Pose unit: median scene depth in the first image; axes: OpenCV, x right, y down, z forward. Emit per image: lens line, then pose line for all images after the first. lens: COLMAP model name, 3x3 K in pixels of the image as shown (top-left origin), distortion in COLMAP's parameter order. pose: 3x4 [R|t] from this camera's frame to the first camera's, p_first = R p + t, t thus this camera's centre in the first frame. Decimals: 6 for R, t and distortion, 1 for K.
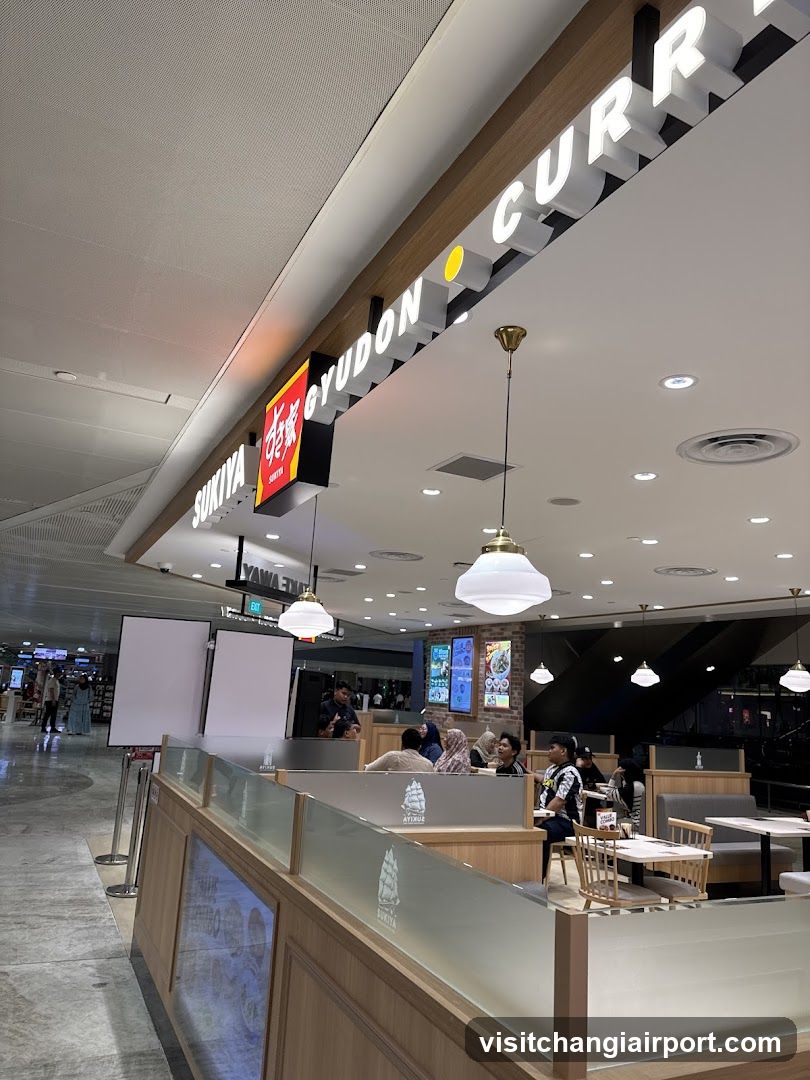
lens RADIAL K [[762.0, 0, 381.6], [0, 762.0, 542.1], [0, 0, 1]] dist [0.039510, -0.003413]
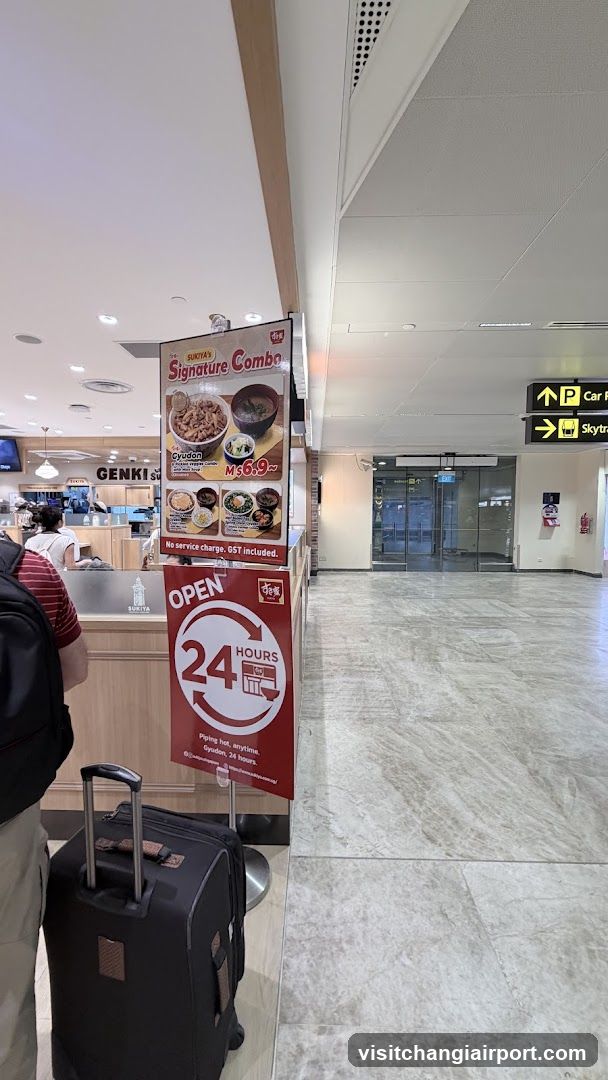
lens RADIAL K [[426.8, 0, 301.8], [0, 426.8, 533.7], [0, 0, 1]] dist [-0.000355, 0.000013]
pose [[-0.892238, -0.088878, 0.442732, -0.616277], [-0.146111, 0.984519, -0.096817, 0.328716], [-0.427273, -0.151072, -0.891412, 1.759457]]
